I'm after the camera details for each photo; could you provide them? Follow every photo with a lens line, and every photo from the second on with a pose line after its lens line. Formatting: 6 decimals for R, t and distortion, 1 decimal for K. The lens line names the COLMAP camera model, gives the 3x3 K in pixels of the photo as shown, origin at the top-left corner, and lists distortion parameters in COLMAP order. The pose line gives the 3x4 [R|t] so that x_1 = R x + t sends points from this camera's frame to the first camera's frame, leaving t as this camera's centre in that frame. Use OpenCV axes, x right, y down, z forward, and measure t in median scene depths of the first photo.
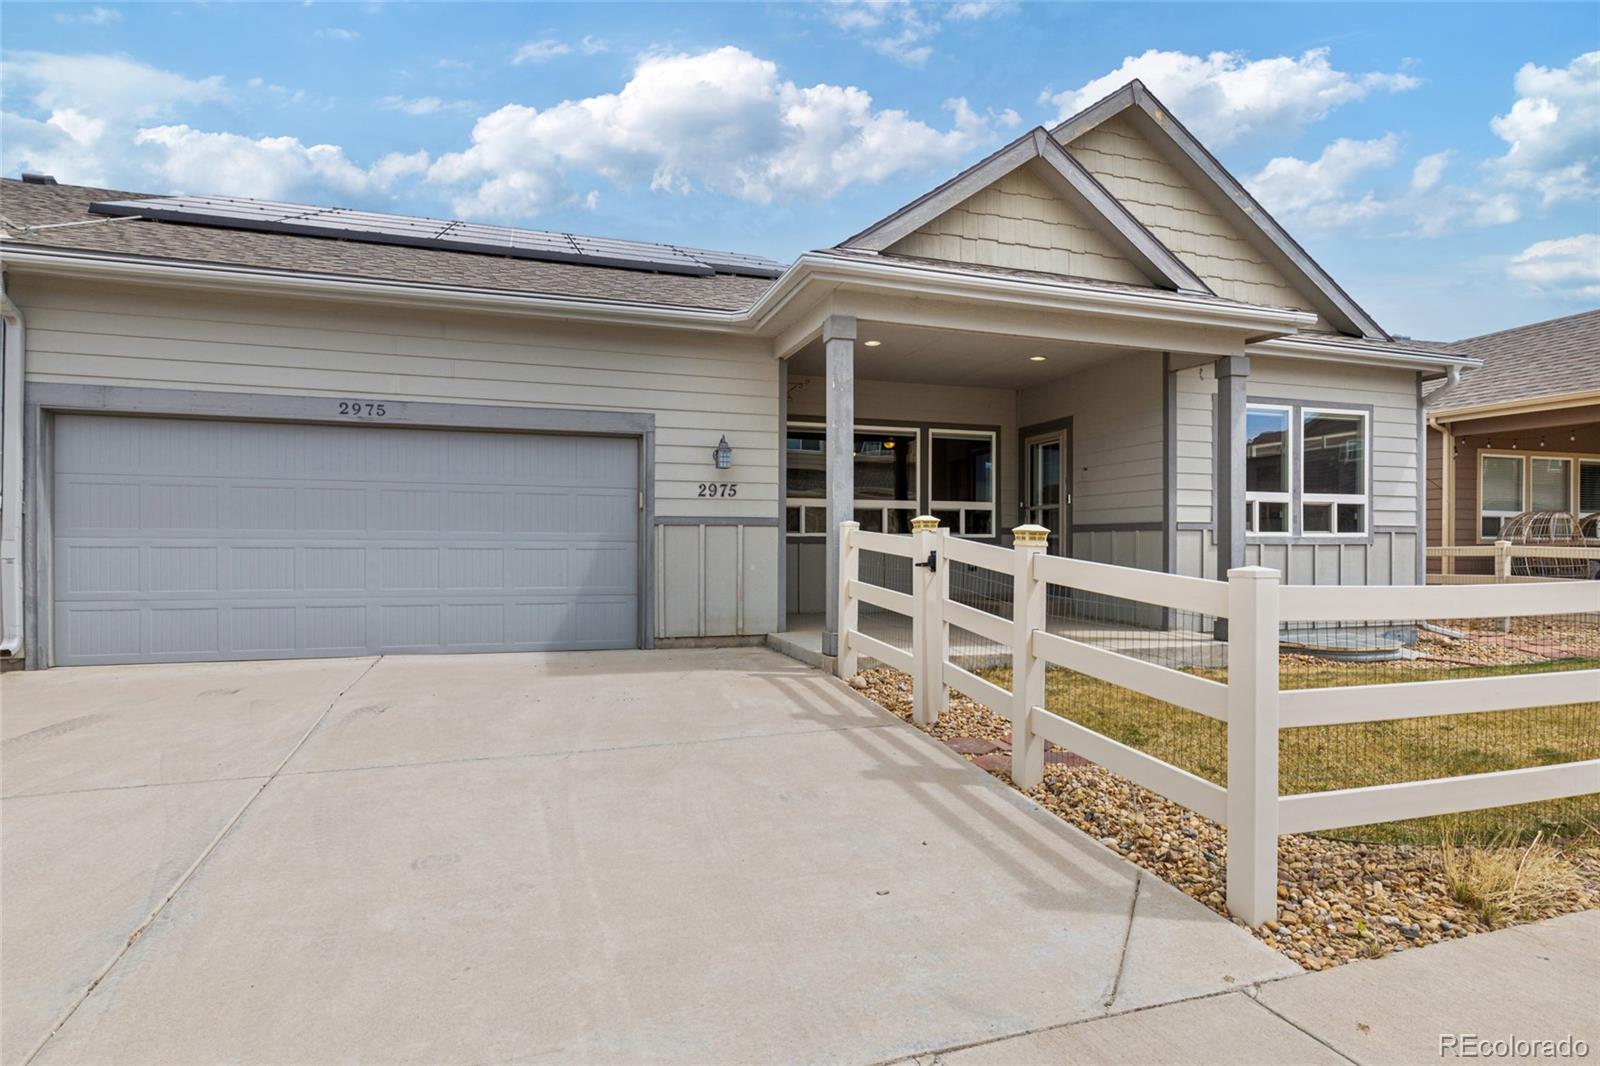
lens RADIAL K [[862.6, 0, 801.7], [0, 862.6, 549.2], [0, 0, 1]] dist [-0.000320, -0.000087]
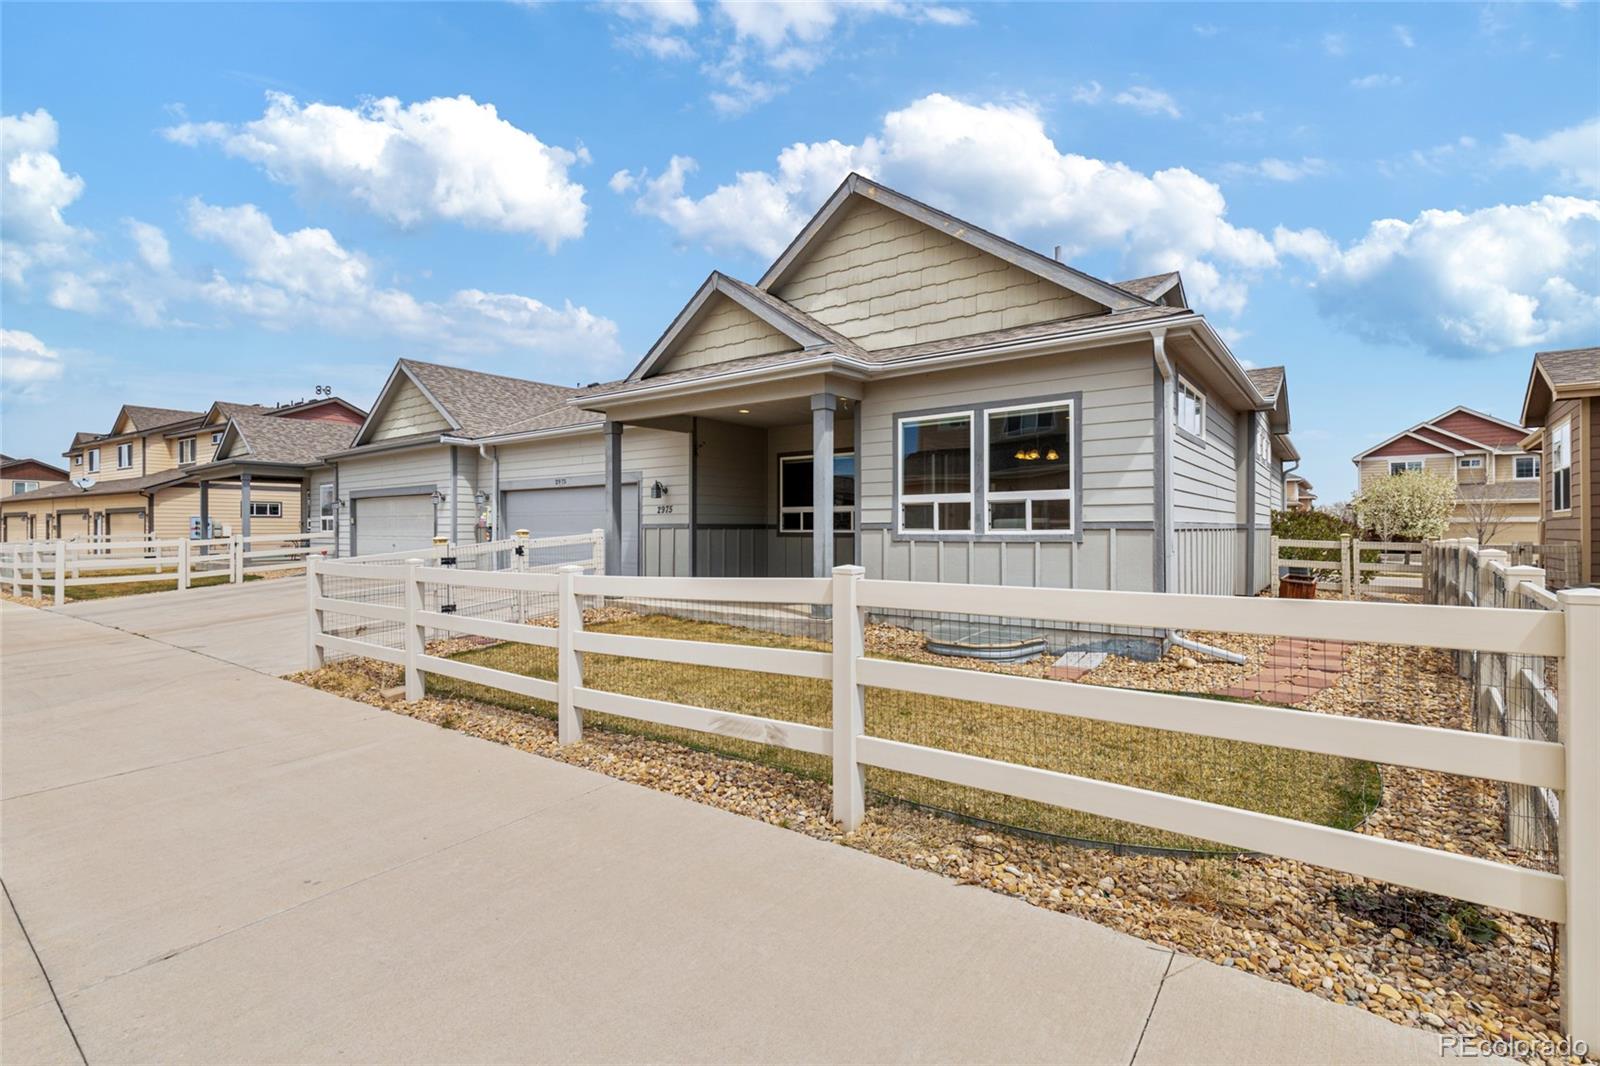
lens RADIAL K [[728.7, 0, 798.8], [0, 728.7, 524.6], [0, 0, 1]] dist [0.002820, -0.000275]
pose [[0.561502, -0.008909, -0.827428, 1.177995], [0.002688, 0.999956, -0.008943, -0.018892], [0.827471, 0.002797, 0.561501, 0.321760]]
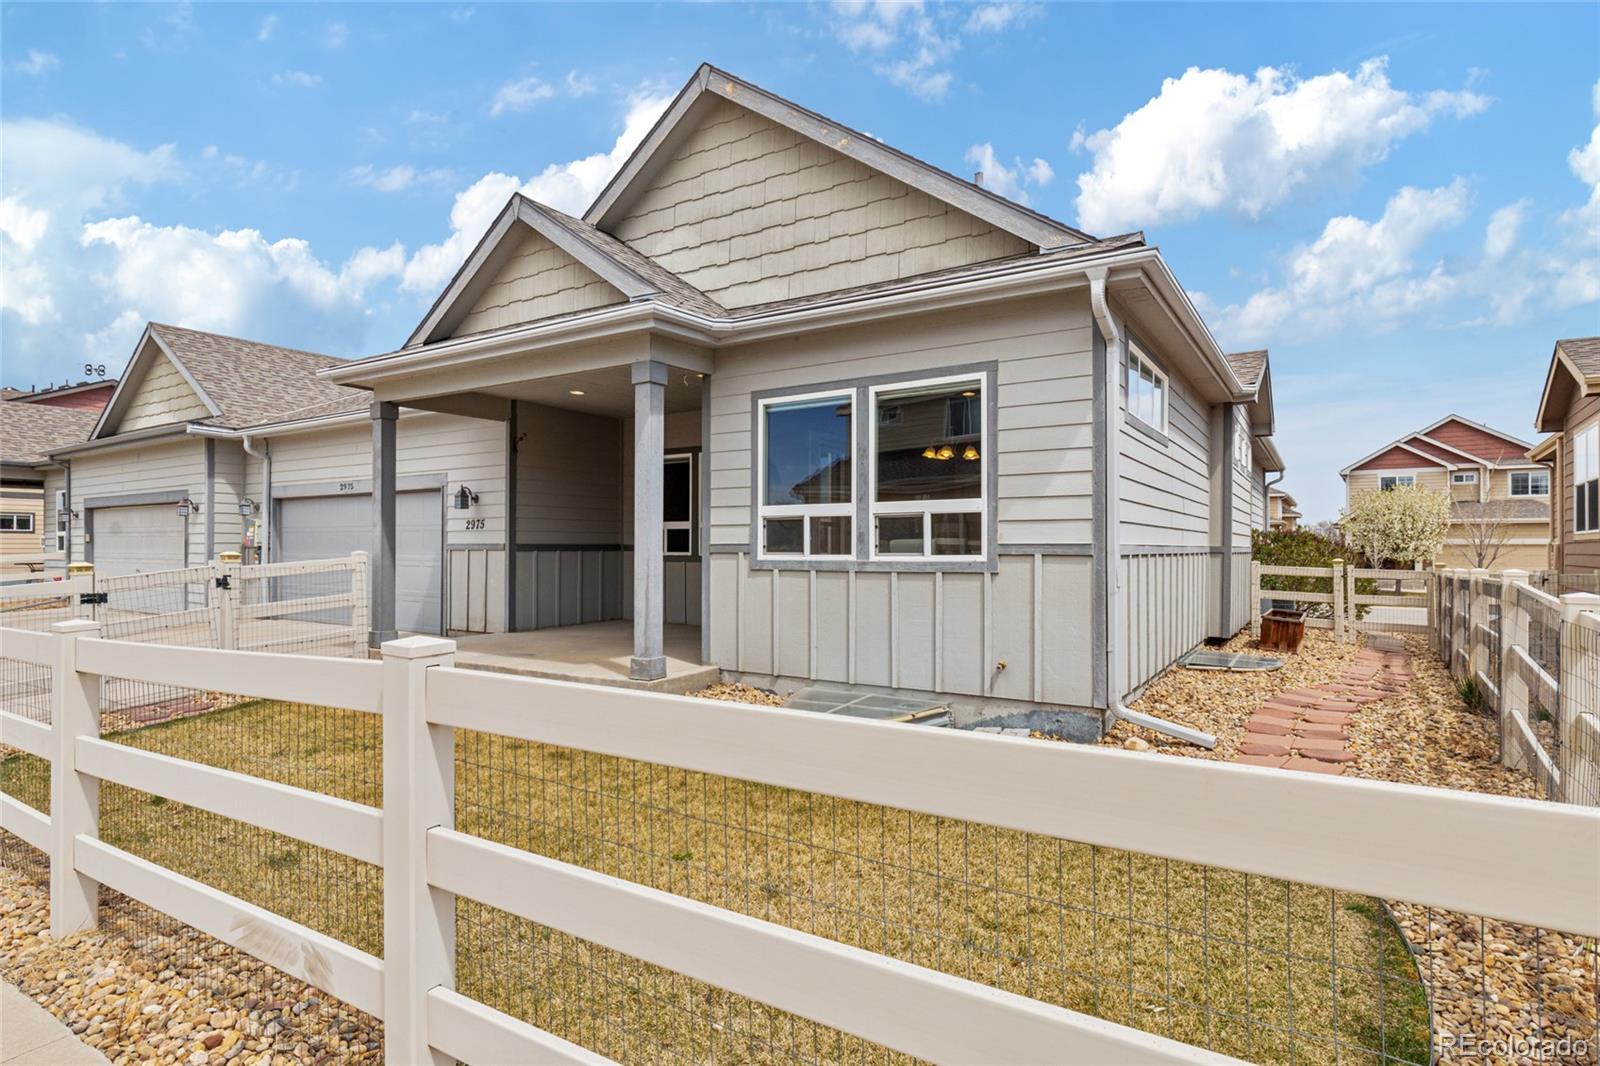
lens RADIAL K [[838.5, 0, 804.0], [0, 838.5, 541.9], [0, 0, 1]] dist [0.000834, 0.000886]
pose [[0.628550, -0.008799, -0.777720, 1.103704], [0.000042, 0.999936, -0.011279, -0.022589], [0.777769, 0.007057, 0.628510, 0.501815]]
